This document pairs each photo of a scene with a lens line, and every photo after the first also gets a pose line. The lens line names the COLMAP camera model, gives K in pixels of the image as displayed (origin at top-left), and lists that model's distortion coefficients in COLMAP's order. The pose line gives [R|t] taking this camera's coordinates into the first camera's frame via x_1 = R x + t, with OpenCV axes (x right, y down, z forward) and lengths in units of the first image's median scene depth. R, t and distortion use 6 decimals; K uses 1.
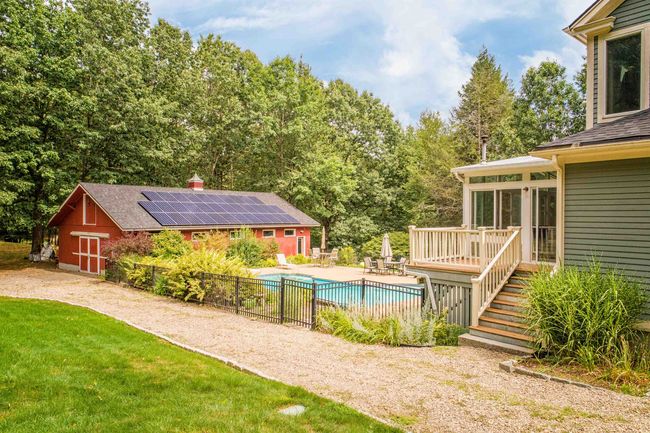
lens RADIAL K [[410.8, 0, 320.4], [0, 410.8, 222.2], [0, 0, 1]] dist [0.003098, -0.000898]
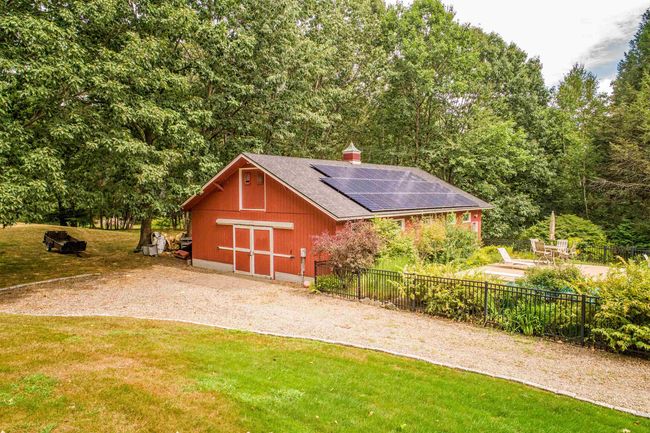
lens RADIAL K [[410.8, 0, 326.0], [0, 410.8, 216.1], [0, 0, 1]] dist [0.003098, -0.000898]
pose [[0.999758, -0.005122, -0.021415, -0.382485], [0.005950, 0.999230, 0.038783, -0.010144], [0.021200, -0.038901, 0.999018, 0.244511]]
